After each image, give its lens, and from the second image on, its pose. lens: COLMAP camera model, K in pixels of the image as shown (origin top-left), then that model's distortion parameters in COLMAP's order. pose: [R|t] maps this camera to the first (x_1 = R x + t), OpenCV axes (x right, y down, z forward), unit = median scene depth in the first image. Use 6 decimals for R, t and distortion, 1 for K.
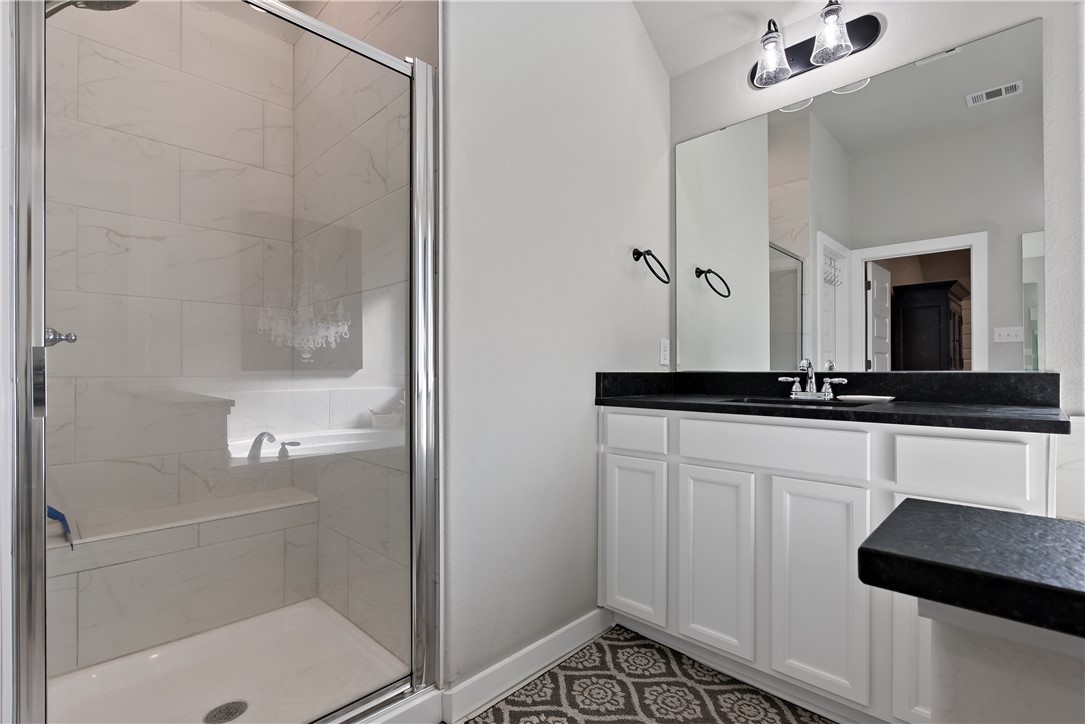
lens RADIAL K [[506.0, 0, 541.2], [0, 506.0, 366.5], [0, 0, 1]] dist [-0.005576, 0.001456]
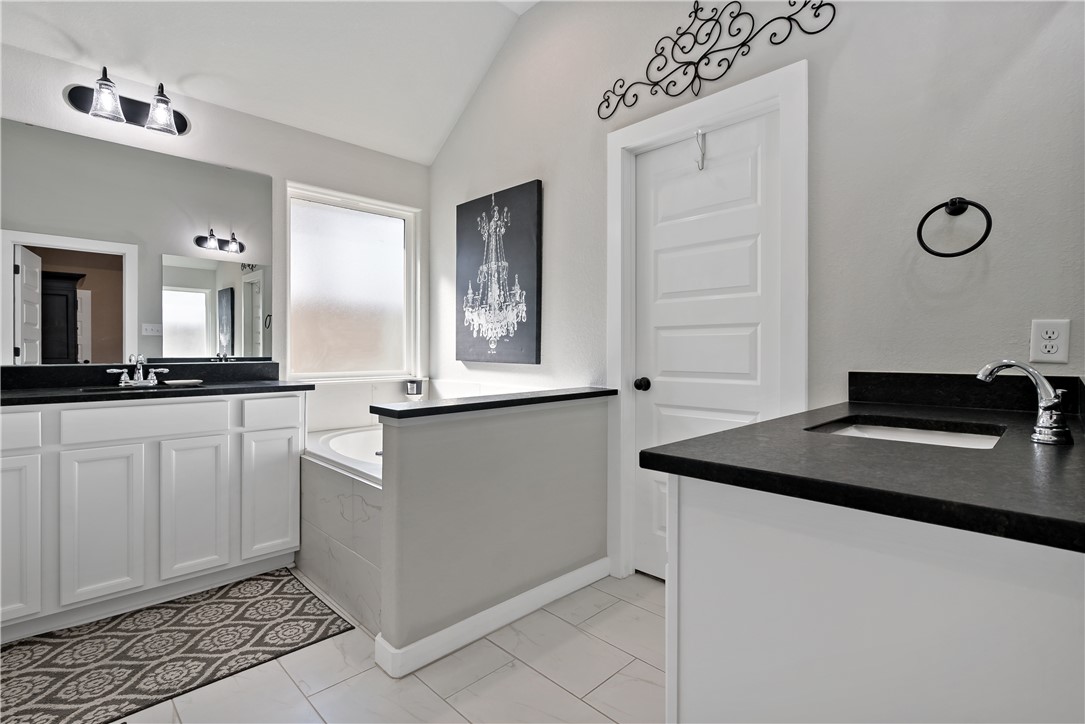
lens RADIAL K [[506.0, 0, 546.5], [0, 506.0, 354.3], [0, 0, 1]] dist [-0.005576, 0.001456]
pose [[0.013239, -0.005165, 0.999899, -0.780866], [-0.009521, 0.999941, 0.005292, -0.033524], [-0.999867, -0.009590, 0.013189, -0.059504]]
